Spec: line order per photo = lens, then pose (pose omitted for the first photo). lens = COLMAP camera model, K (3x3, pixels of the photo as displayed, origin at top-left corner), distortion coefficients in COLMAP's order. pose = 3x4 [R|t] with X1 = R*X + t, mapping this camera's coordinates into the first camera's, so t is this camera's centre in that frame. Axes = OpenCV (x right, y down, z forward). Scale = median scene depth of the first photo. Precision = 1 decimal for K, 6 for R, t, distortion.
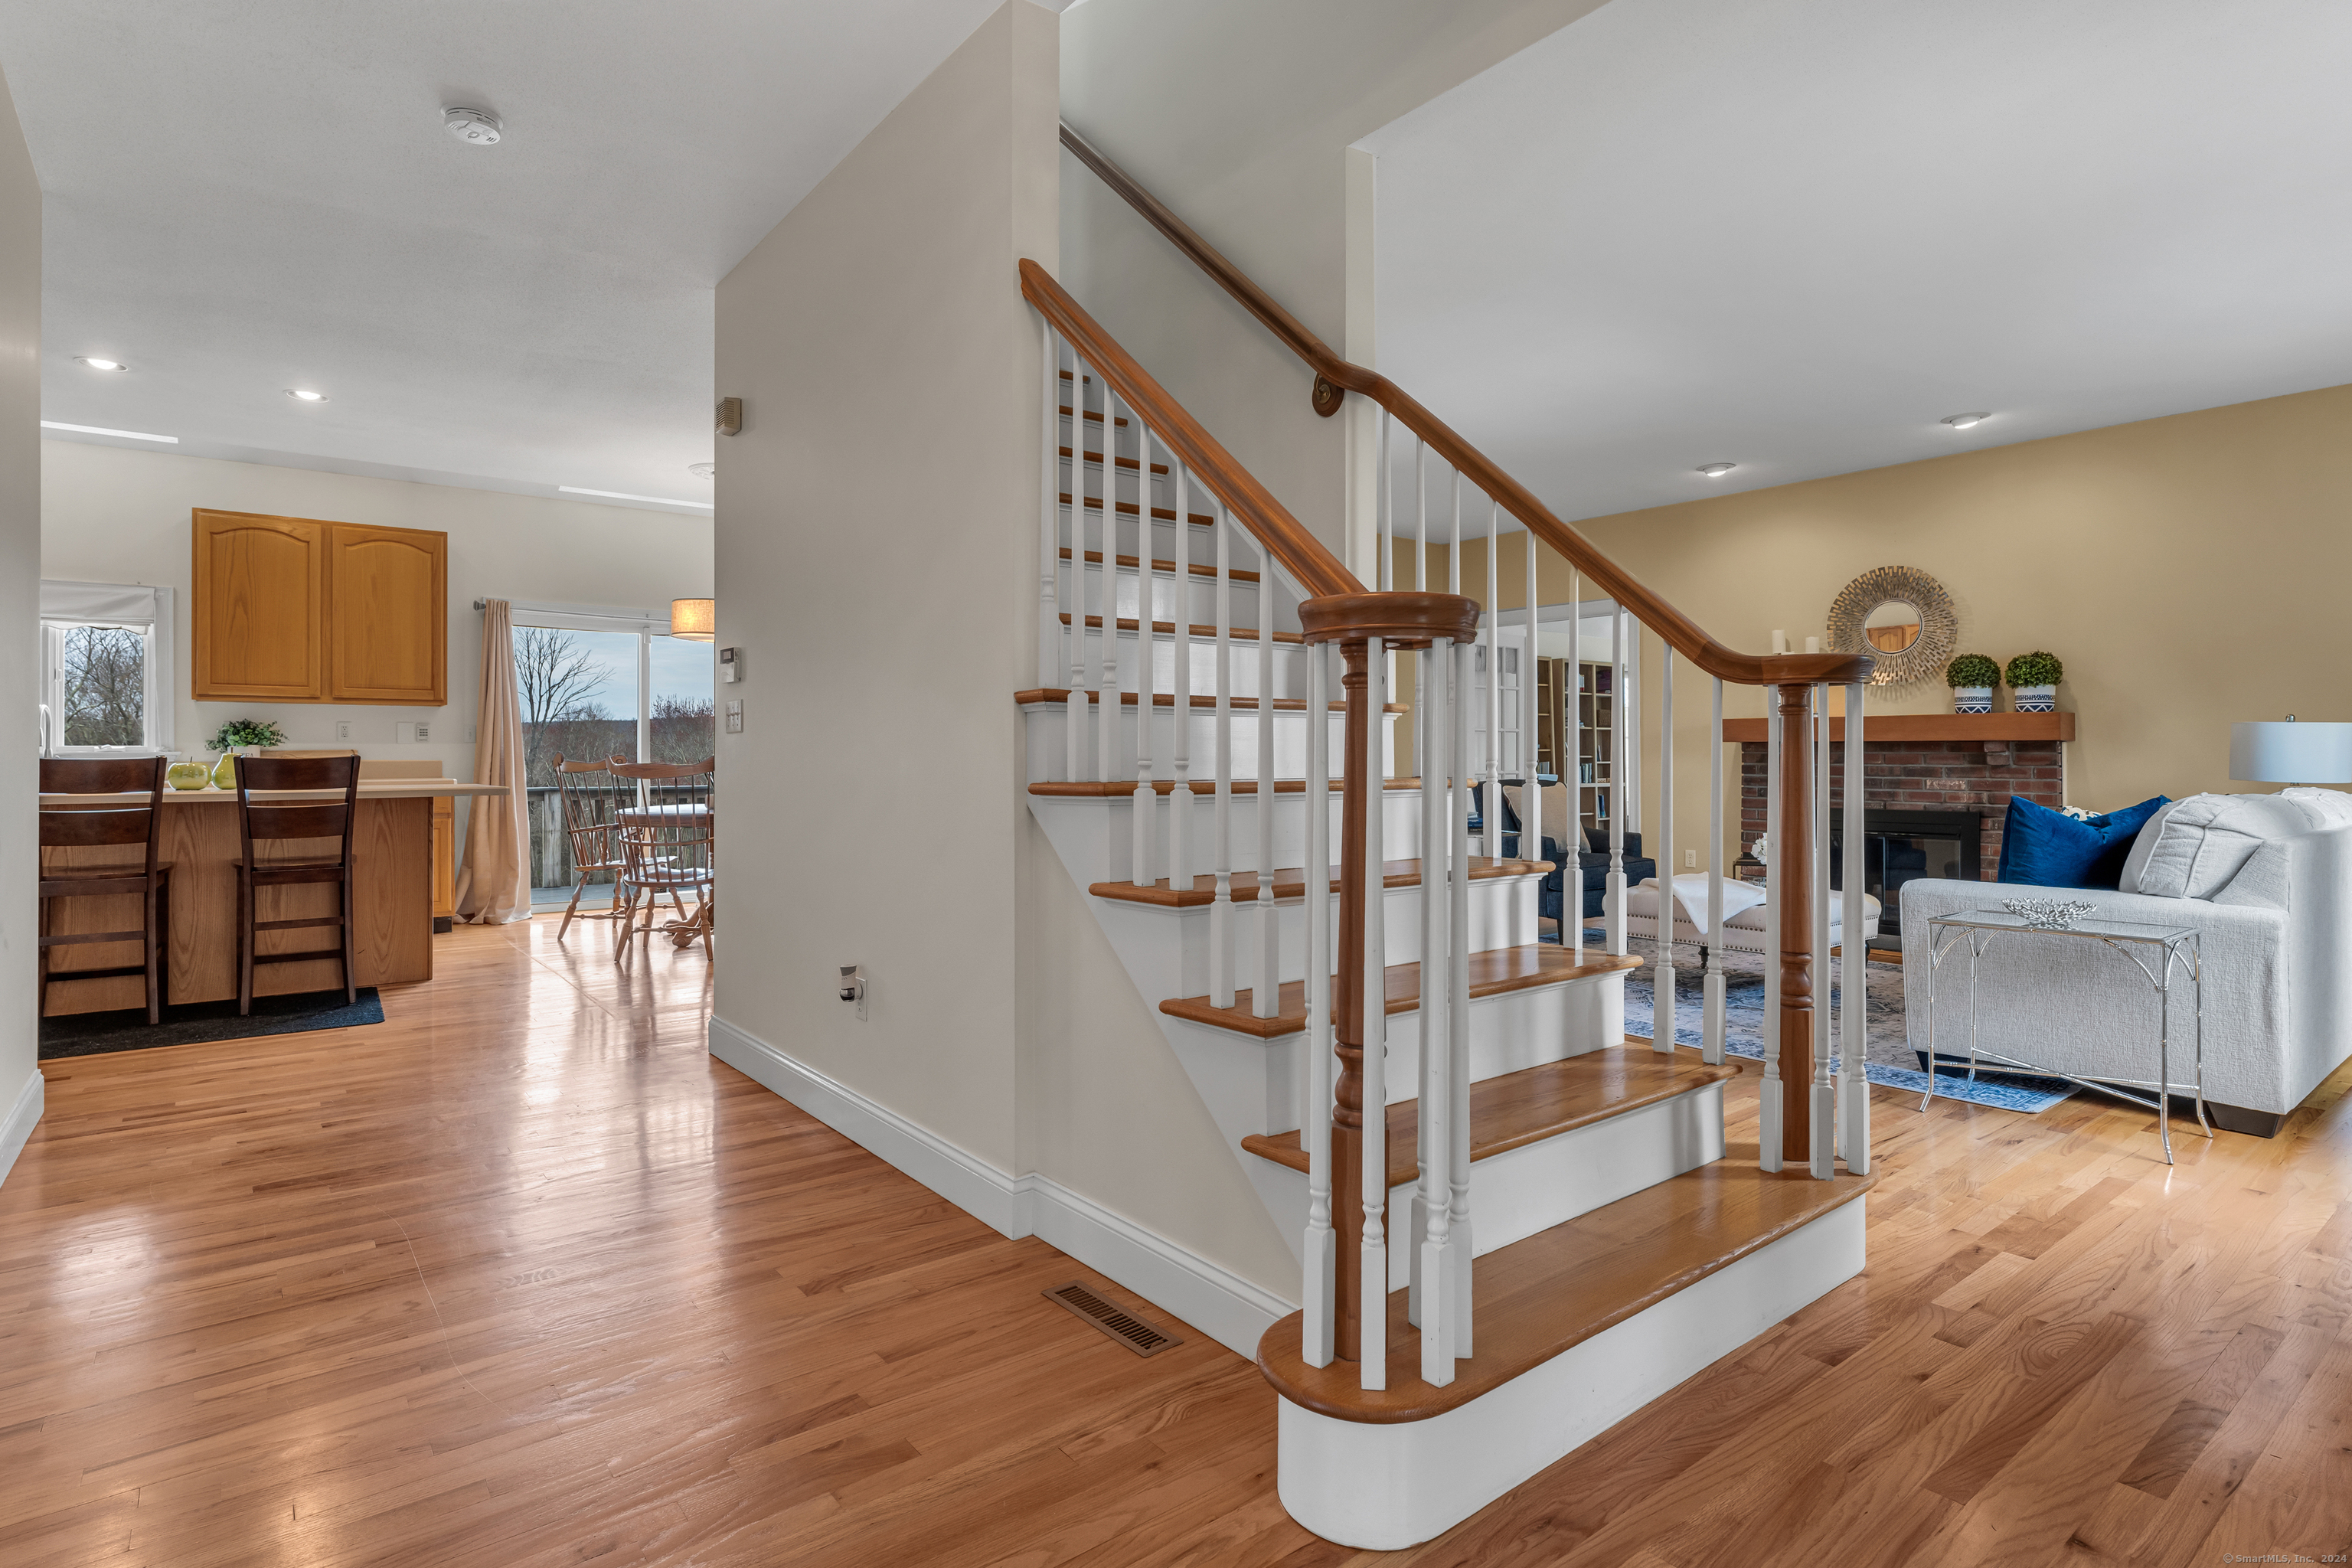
lens RADIAL K [[1193.1, 0, 1179.2], [0, 1193.1, 745.6], [0, 0, 1]] dist [0.001354, 0.000320]
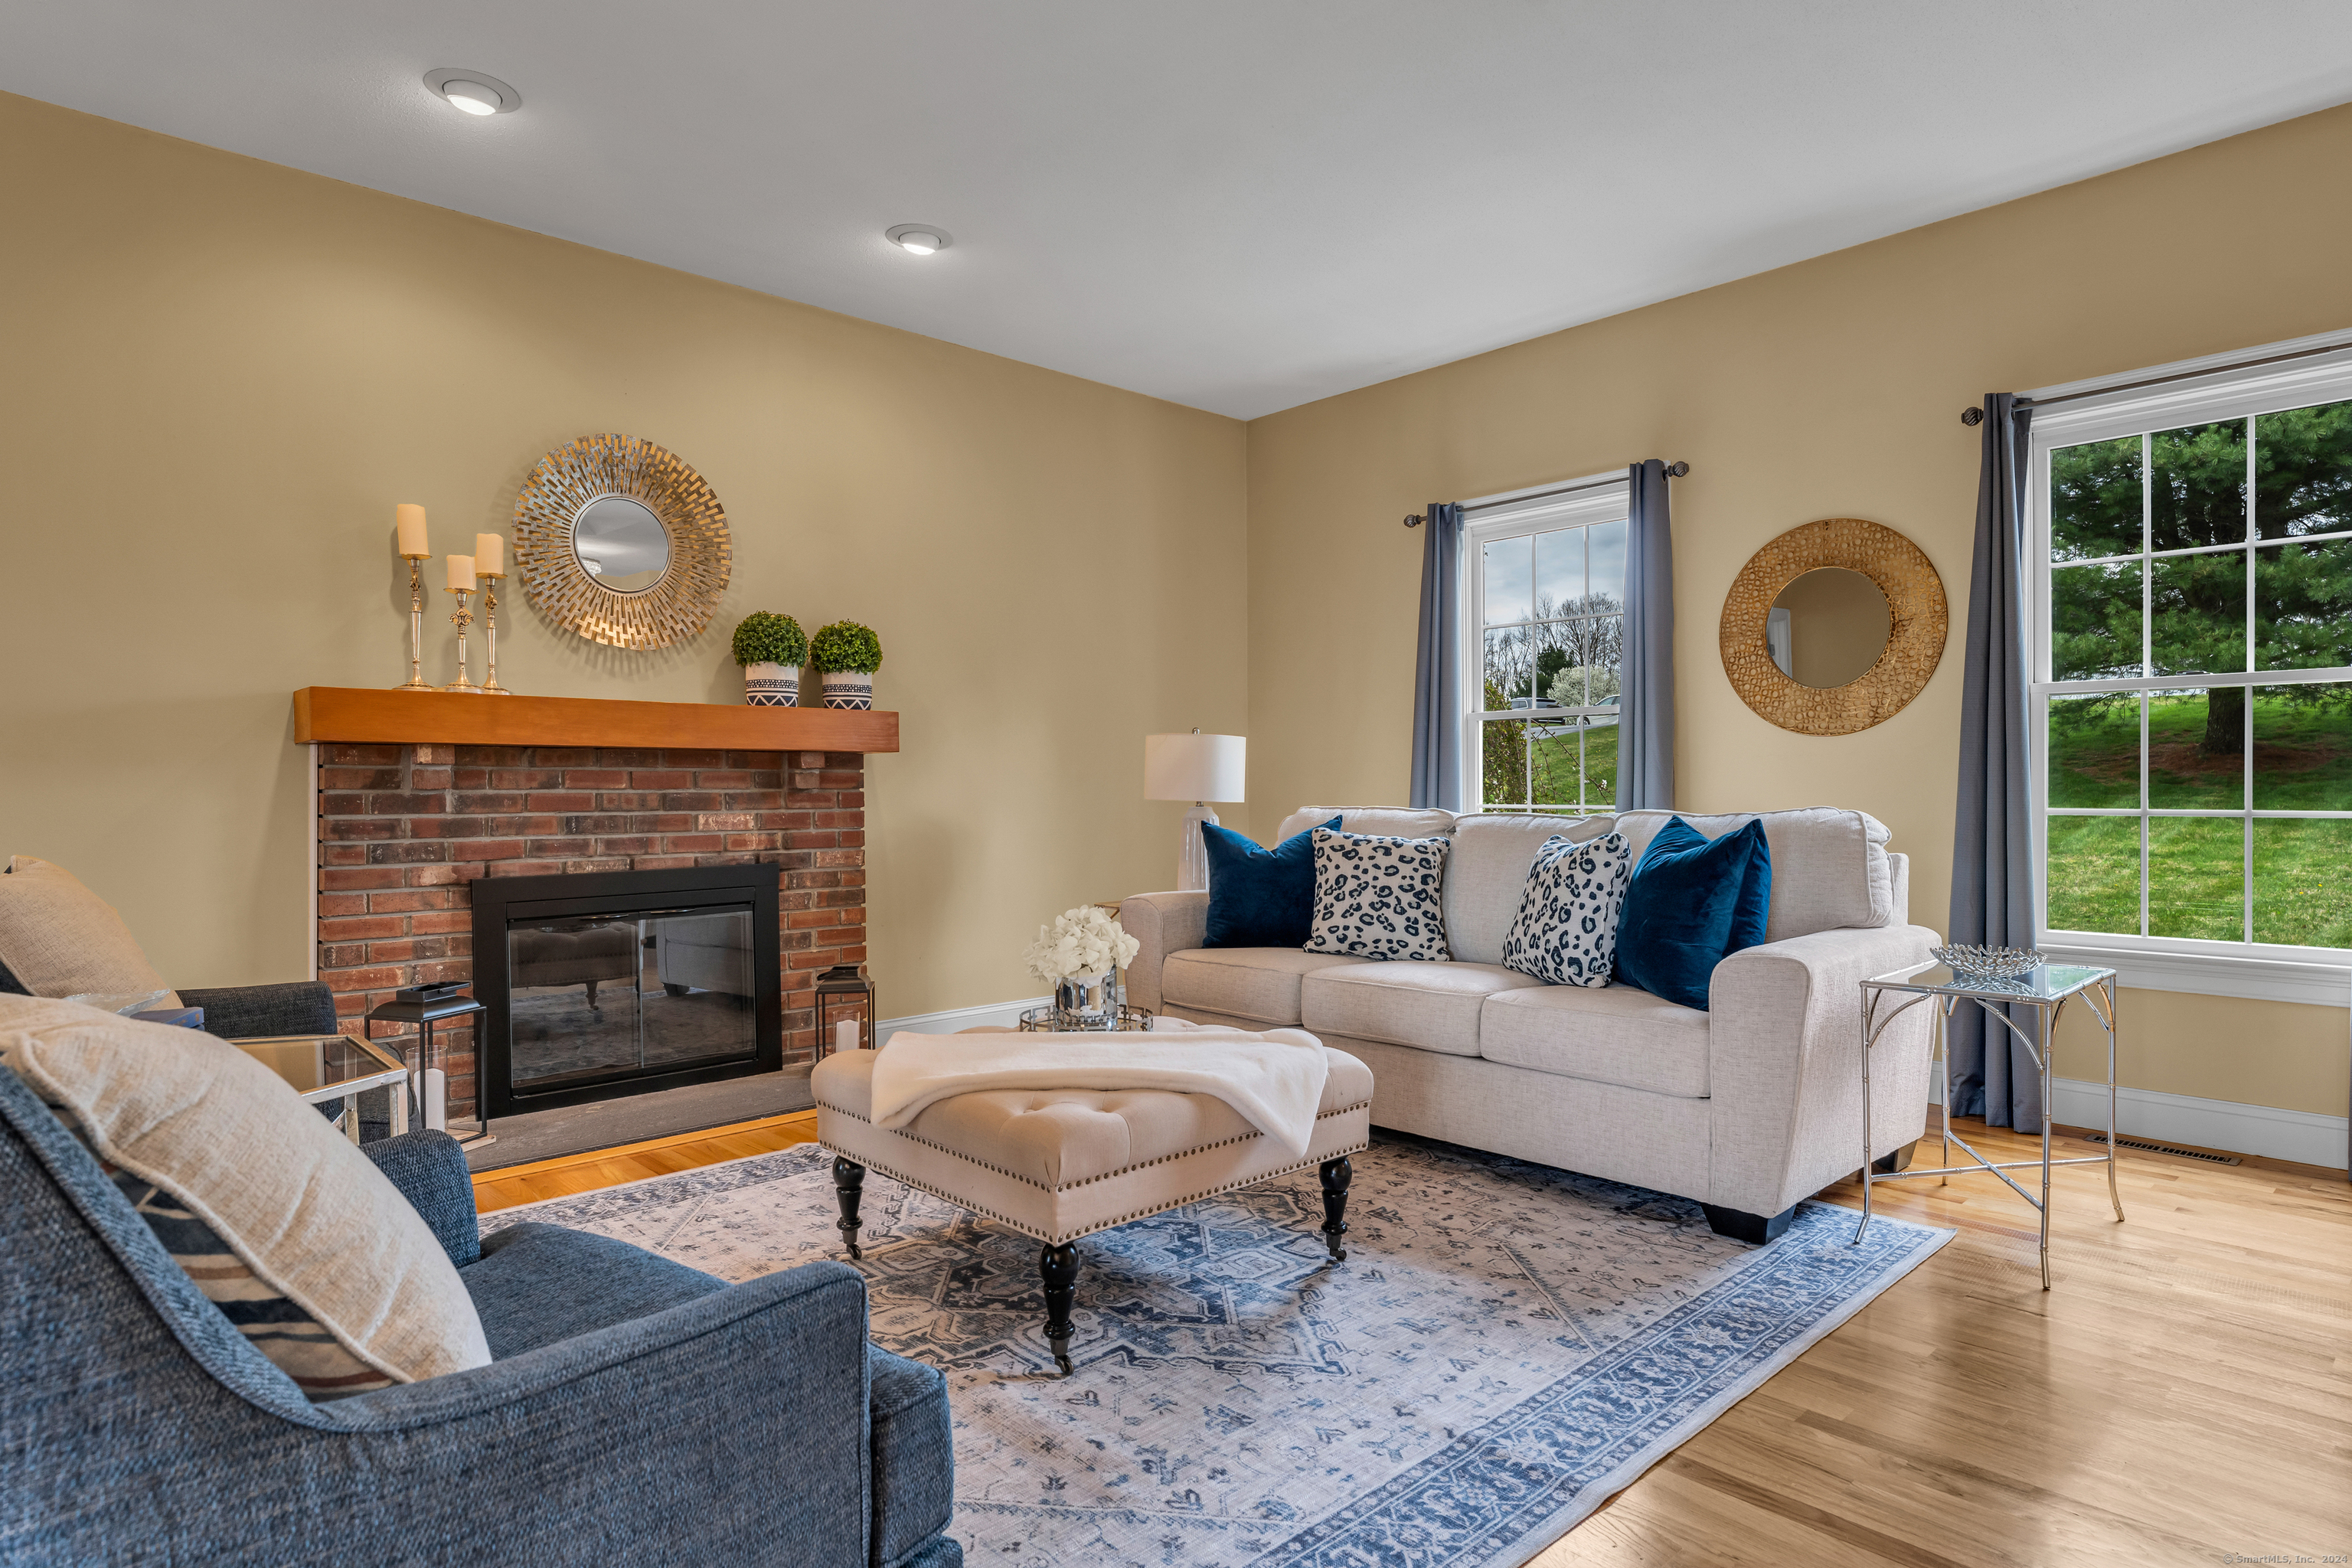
lens RADIAL K [[1296.6, 0, 1175.5], [0, 1296.6, 790.4], [0, 0, 1]] dist [0.000693, -0.000328]
pose [[-0.086969, -0.004001, 0.996203, -0.035655], [-0.002874, 0.999989, 0.003765, 0.013400], [-0.996207, -0.002536, -0.086980, 0.825044]]
